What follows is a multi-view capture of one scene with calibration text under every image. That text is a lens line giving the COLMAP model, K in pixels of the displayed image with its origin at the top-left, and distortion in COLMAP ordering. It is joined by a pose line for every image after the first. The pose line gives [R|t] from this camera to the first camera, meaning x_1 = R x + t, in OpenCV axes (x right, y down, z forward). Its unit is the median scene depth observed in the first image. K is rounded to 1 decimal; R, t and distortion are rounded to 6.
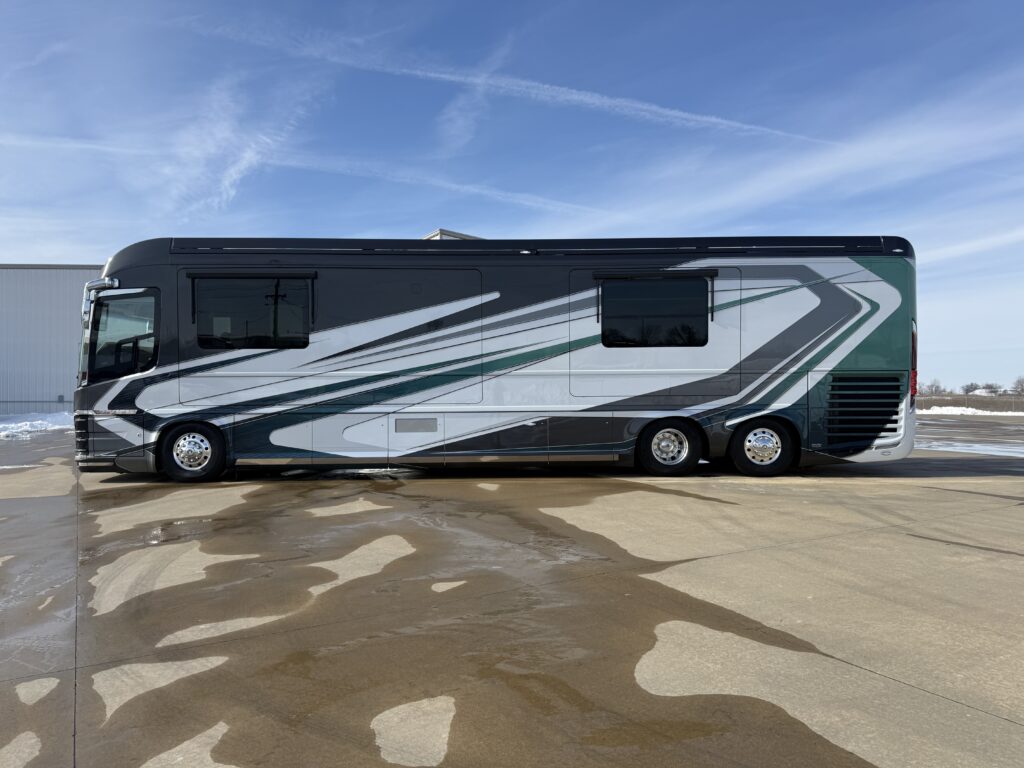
lens RADIAL K [[714.9, 0, 516.8], [0, 714.9, 383.7], [0, 0, 1]] dist [0.057332, -0.064761]
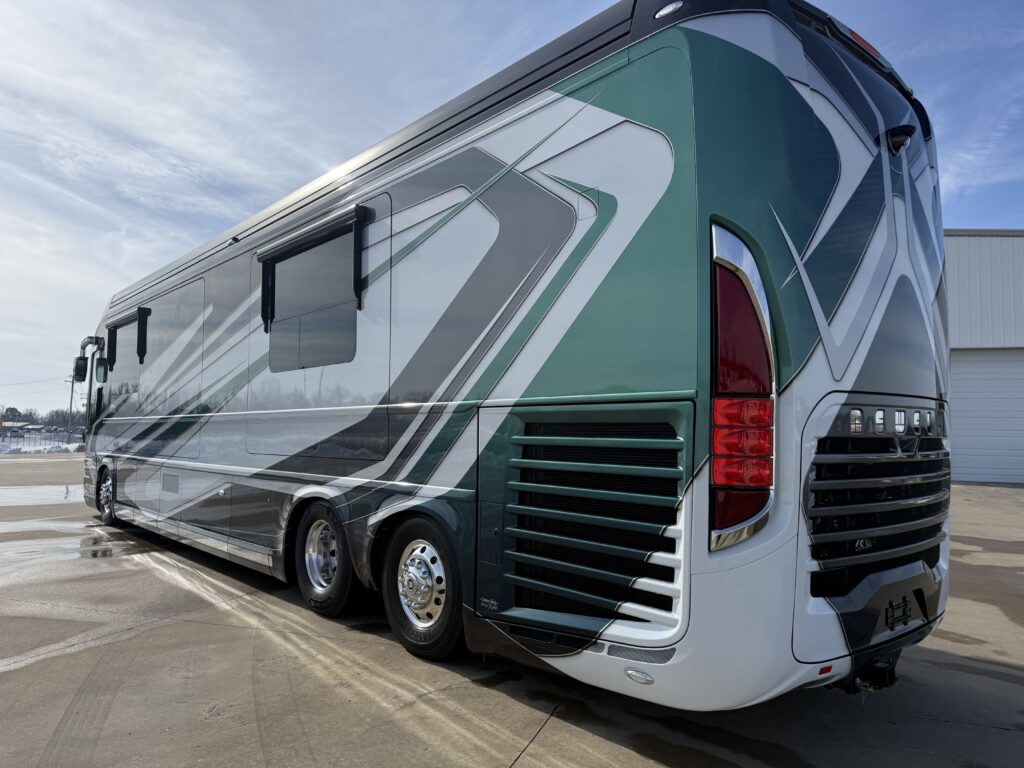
lens RADIAL K [[714.9, 0, 513.3], [0, 714.9, 382.2], [0, 0, 1]] dist [0.057332, -0.064761]
pose [[0.632084, -0.044511, -0.773621, 0.718254], [-0.023644, 0.996776, -0.076668, -0.001209], [0.774539, 0.066752, 0.628994, 0.766362]]
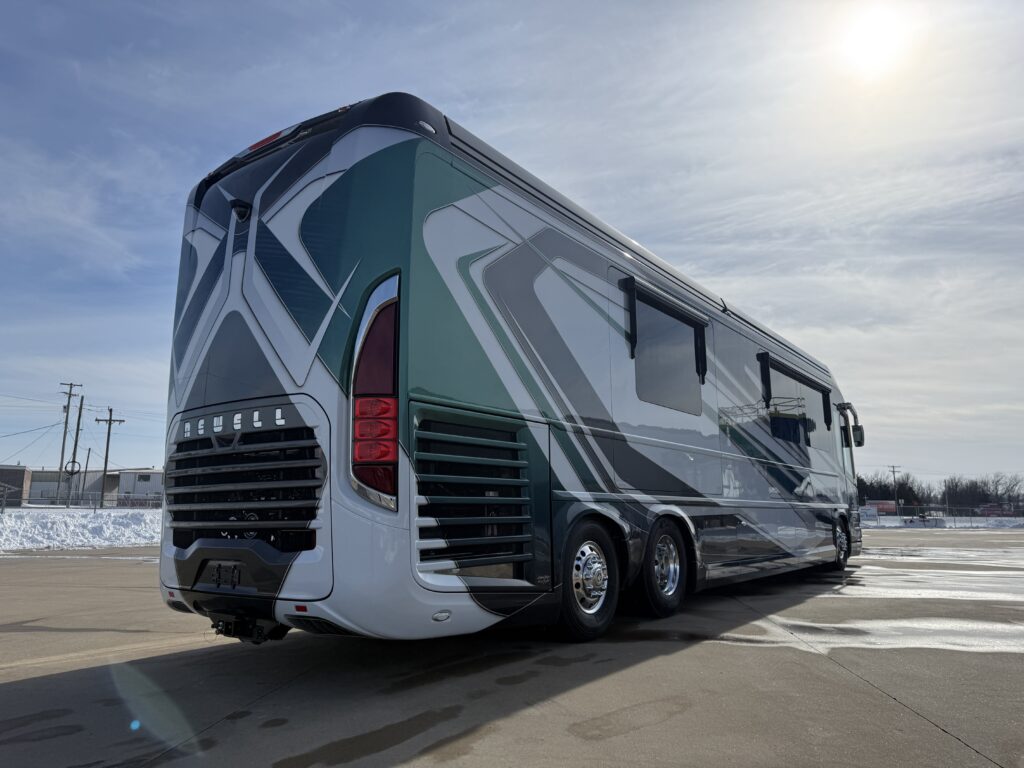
lens RADIAL K [[714.9, 0, 514.2], [0, 714.9, 378.9], [0, 0, 1]] dist [0.057332, -0.064761]
pose [[-0.616780, -0.139581, -0.774661, 0.801249], [0.000757, 0.984046, -0.177911, 0.037415], [0.787135, -0.110318, -0.606835, 1.506295]]
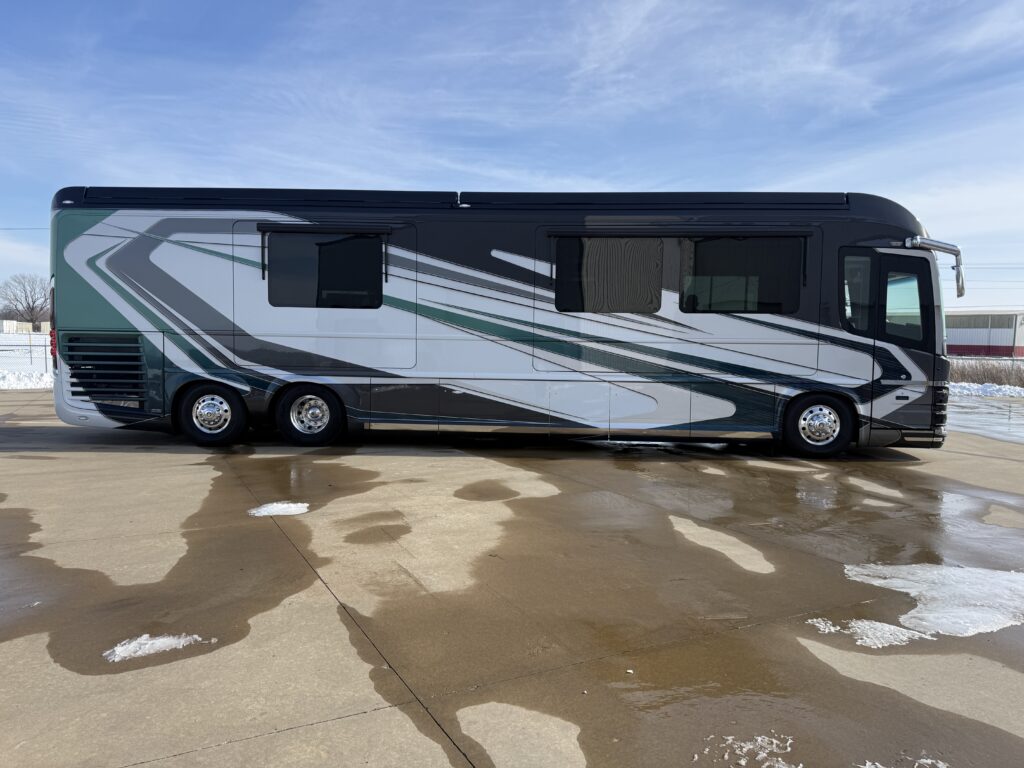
lens RADIAL K [[714.9, 0, 519.4], [0, 714.9, 385.9], [0, 0, 1]] dist [0.057332, -0.064761]
pose [[-0.996371, -0.014372, 0.083891, -0.150742], [-0.009336, 0.998147, 0.060124, -0.010971], [-0.084600, 0.059122, -0.994659, 2.123741]]
